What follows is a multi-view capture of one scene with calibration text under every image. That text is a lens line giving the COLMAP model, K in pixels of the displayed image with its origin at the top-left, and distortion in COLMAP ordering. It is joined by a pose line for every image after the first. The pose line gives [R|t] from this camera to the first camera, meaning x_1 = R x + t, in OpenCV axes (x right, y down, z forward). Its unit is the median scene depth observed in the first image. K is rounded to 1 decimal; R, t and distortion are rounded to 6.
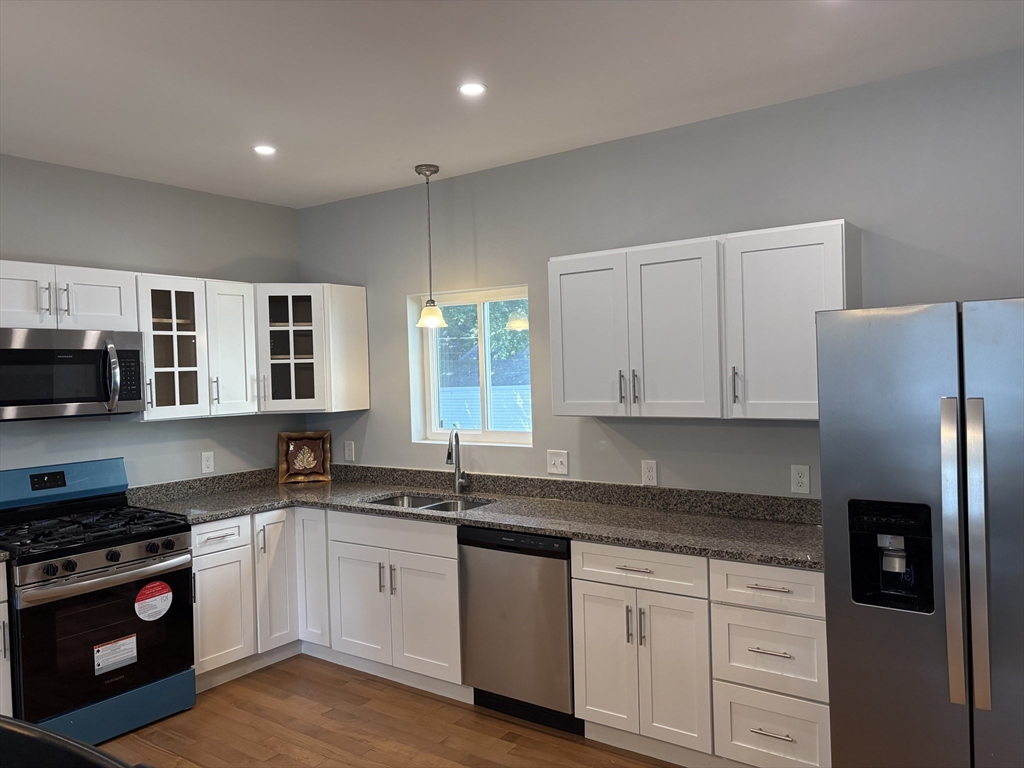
lens RADIAL K [[775.7, 0, 529.7], [0, 775.7, 380.7], [0, 0, 1]] dist [0.046509, -0.024313]
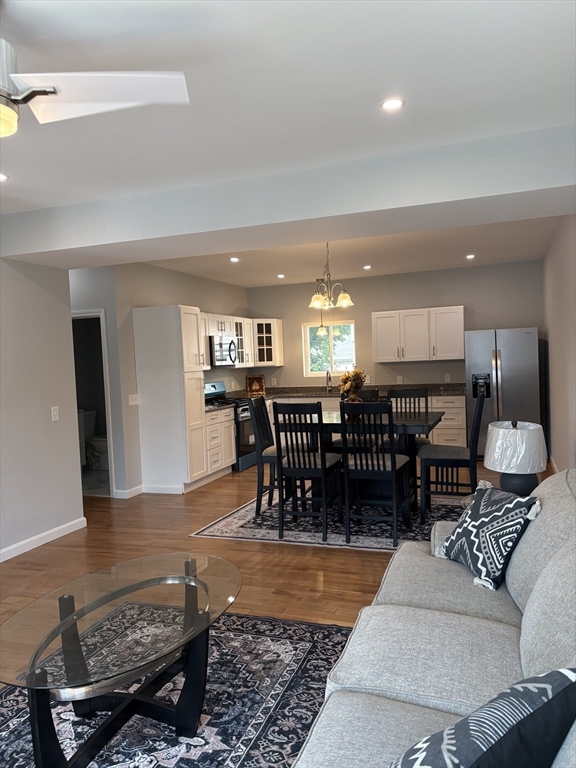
lens RADIAL K [[581.7, 0, 283.3], [0, 581.7, 391.9], [0, 0, 1]] dist [0.046509, -0.024313]
pose [[0.967021, -0.029258, 0.253012, -0.910400], [0.020847, 0.999139, 0.035859, 0.069993], [-0.253844, -0.029402, 0.966798, -1.188671]]
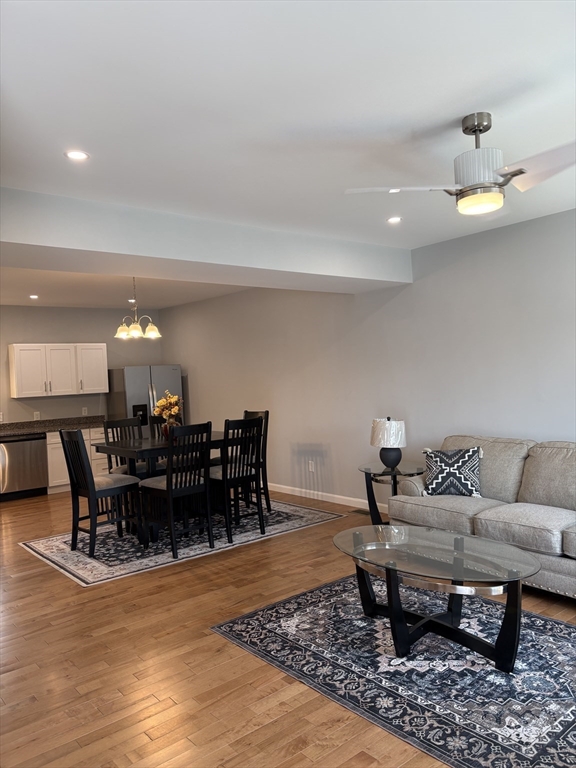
lens RADIAL K [[581.7, 0, 305.1], [0, 581.7, 384.8], [0, 0, 1]] dist [0.046509, -0.024313]
pose [[0.244753, 0.001925, 0.969583, -1.804258], [0.050072, 0.998639, -0.014623, 0.081387], [-0.968292, 0.052128, 0.244324, -0.582109]]
